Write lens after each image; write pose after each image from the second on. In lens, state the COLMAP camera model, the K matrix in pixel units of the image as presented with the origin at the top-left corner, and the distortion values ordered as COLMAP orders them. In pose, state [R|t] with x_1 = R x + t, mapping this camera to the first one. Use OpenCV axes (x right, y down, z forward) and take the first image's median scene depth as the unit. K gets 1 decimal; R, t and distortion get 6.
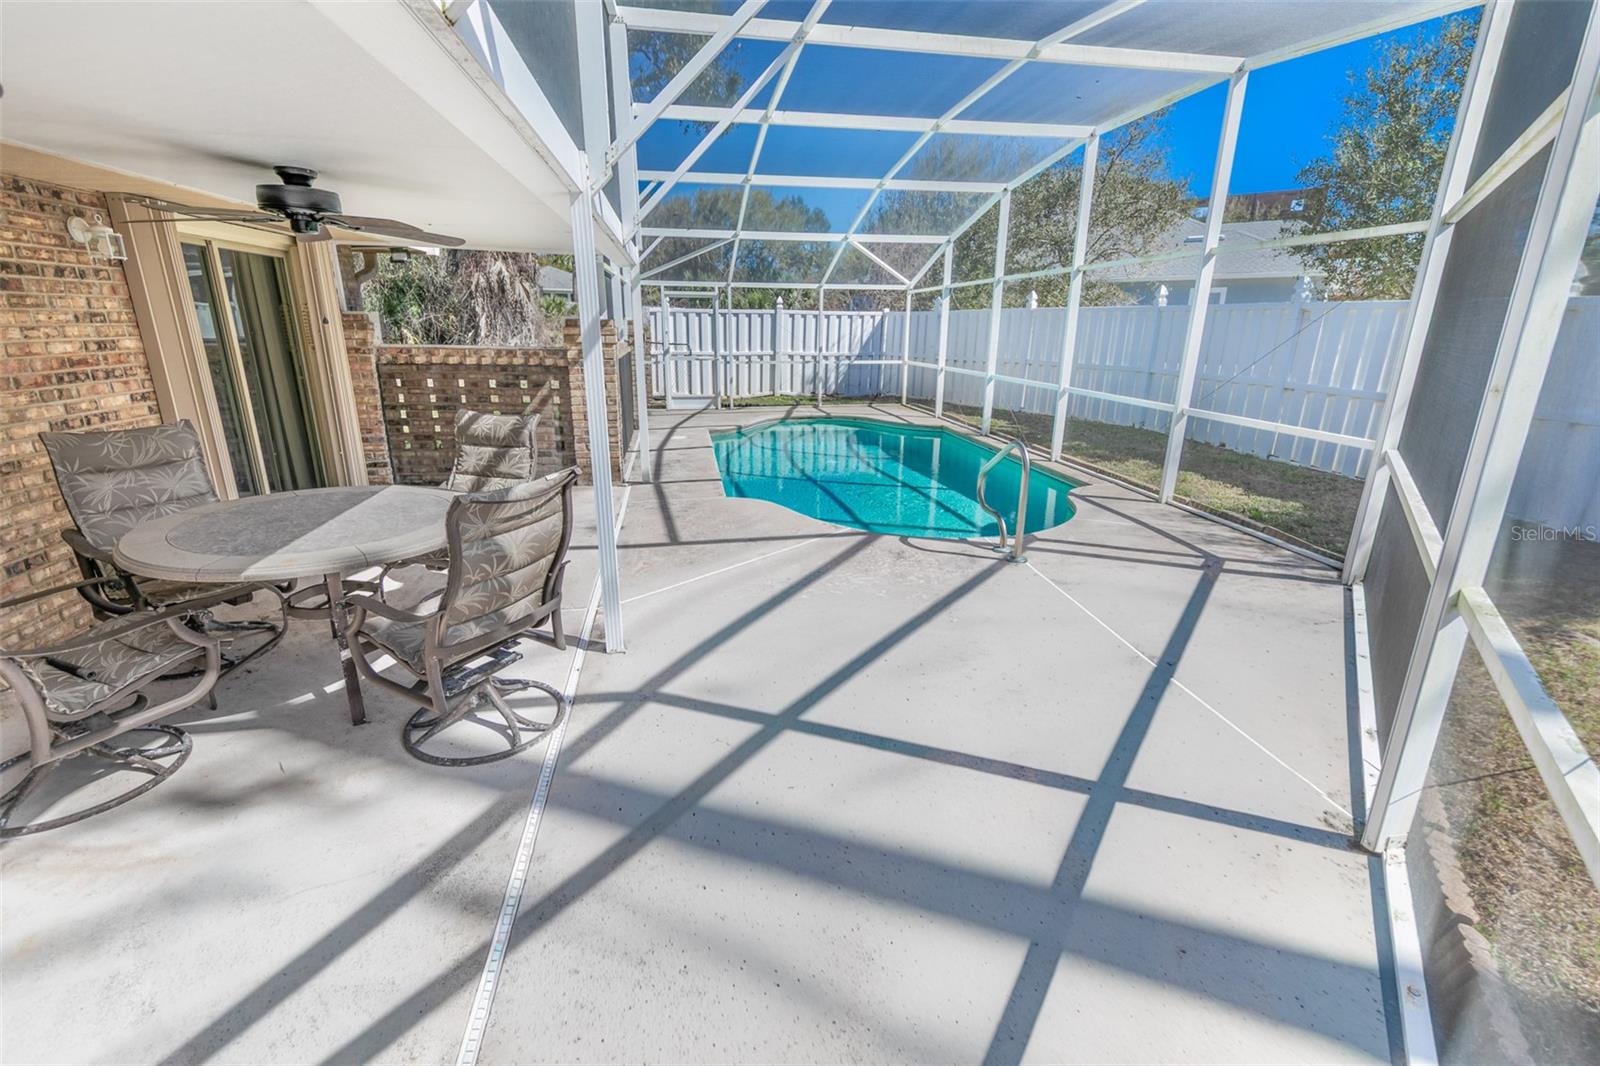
lens RADIAL K [[687.9, 0, 793.6], [0, 687.9, 532.0], [0, 0, 1]] dist [0.001031, 0.000160]
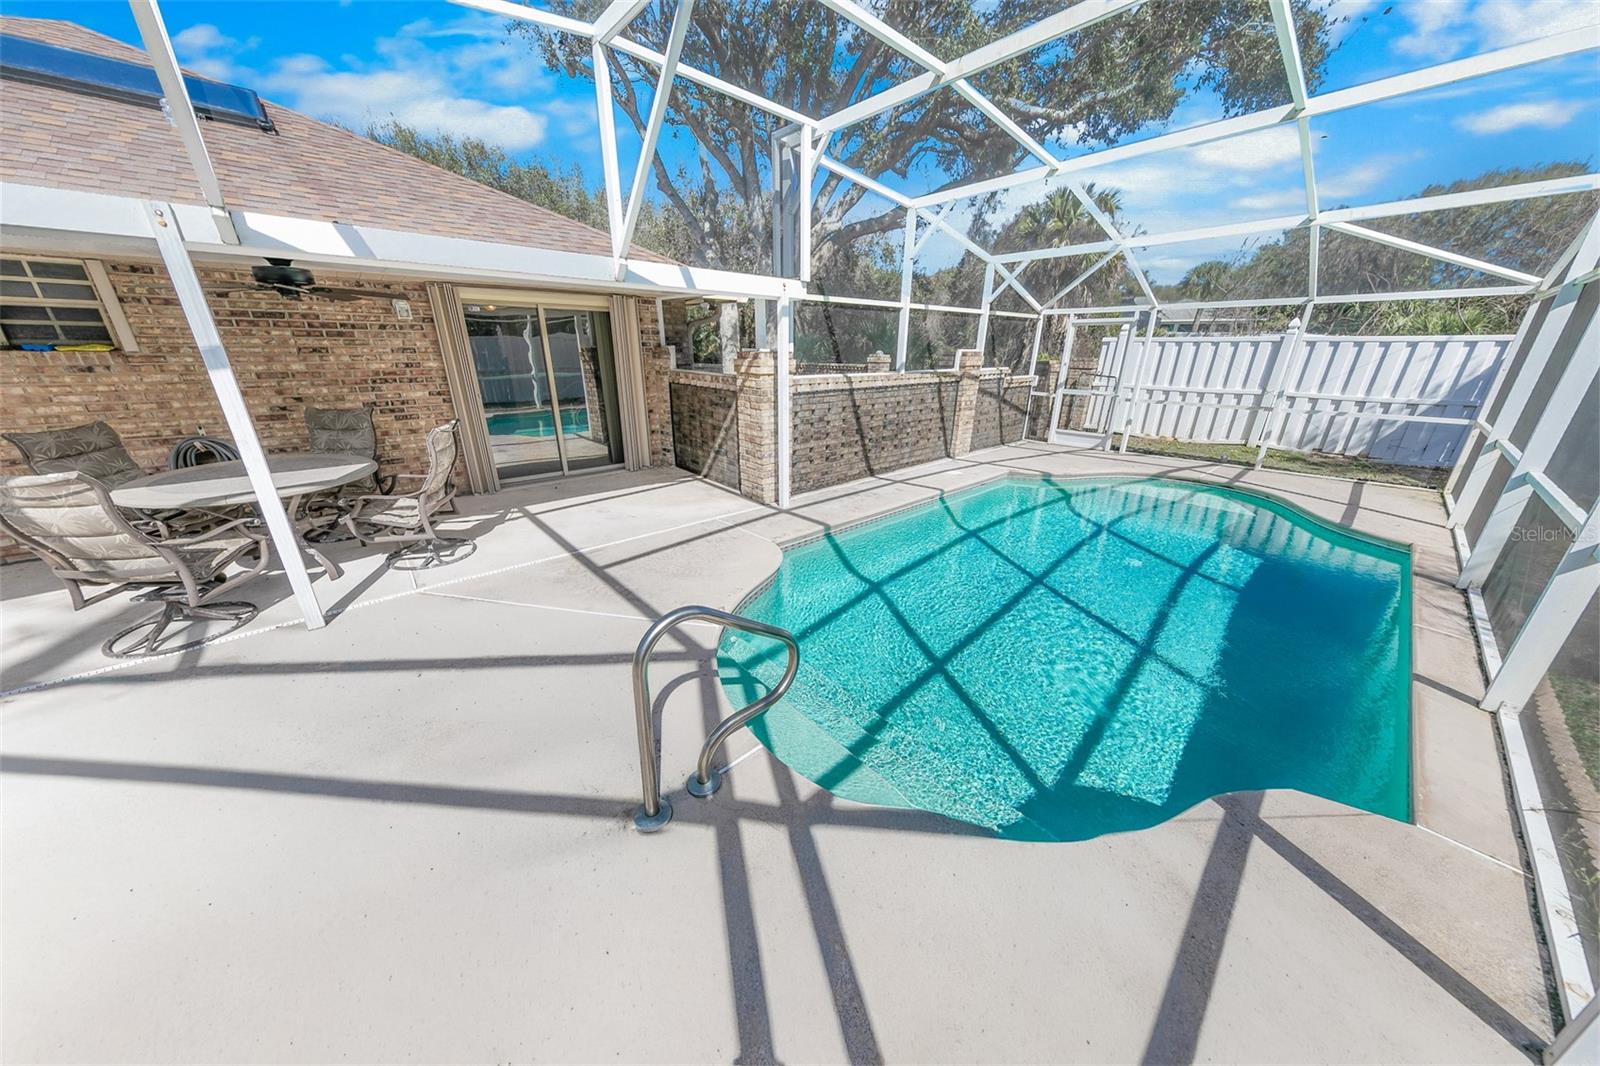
lens RADIAL K [[506.5, 0, 799.4], [0, 506.5, 517.7], [0, 0, 1]] dist [0.012370, -0.000036]
pose [[0.534520, 0.265531, -0.802360, 0.767508], [-0.247652, 0.956900, 0.151693, -0.322747], [0.808058, 0.117624, 0.577241, 1.024165]]
